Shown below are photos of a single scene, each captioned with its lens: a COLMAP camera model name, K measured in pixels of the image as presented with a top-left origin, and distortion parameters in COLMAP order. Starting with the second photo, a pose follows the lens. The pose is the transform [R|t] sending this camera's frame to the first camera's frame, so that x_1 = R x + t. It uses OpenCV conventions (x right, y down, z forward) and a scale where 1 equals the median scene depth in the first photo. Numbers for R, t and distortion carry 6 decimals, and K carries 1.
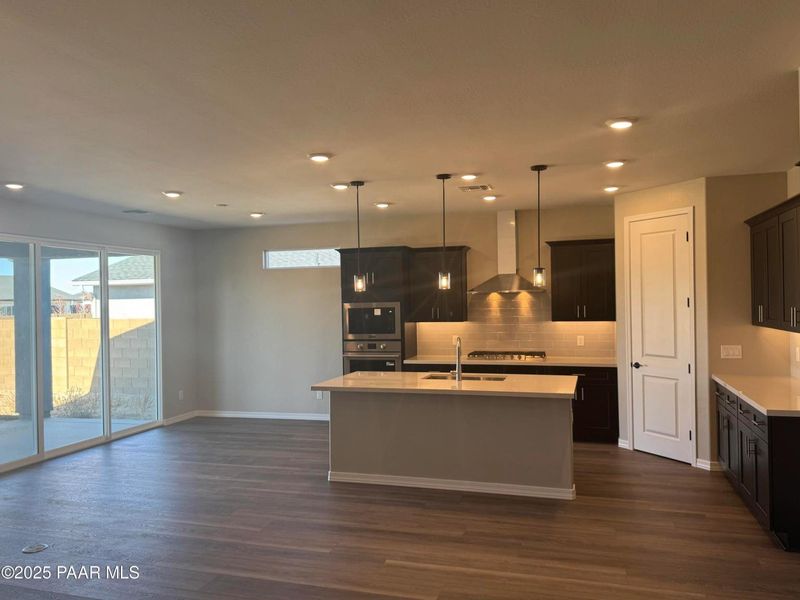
lens RADIAL K [[612.9, 0, 405.0], [0, 612.9, 299.0], [0, 0, 1]] dist [0.116442, -0.176346]
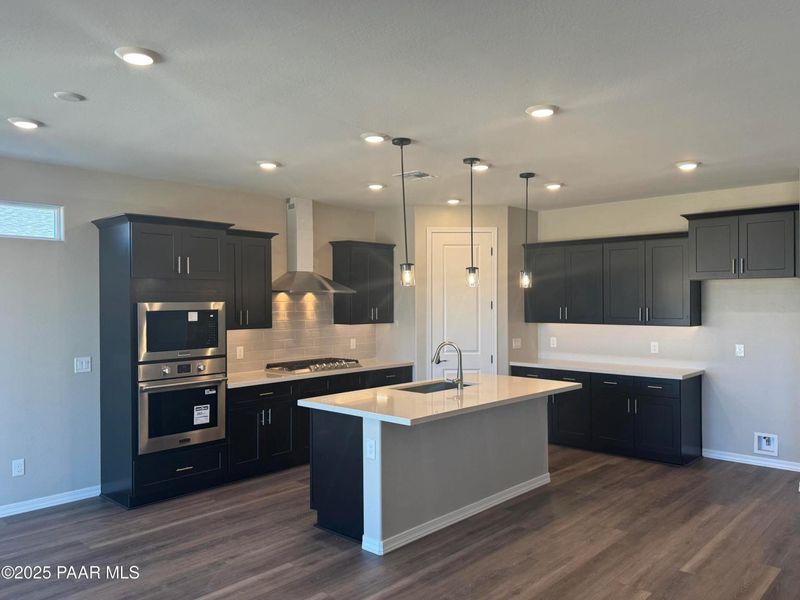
lens RADIAL K [[612.9, 0, 405.0], [0, 612.9, 299.0], [0, 0, 1]] dist [0.116442, -0.176346]
pose [[0.430958, 0.018376, 0.902185, -0.702523], [-0.006383, 0.999830, -0.017316, 0.015676], [-0.902349, 0.001704, 0.431002, 0.630460]]
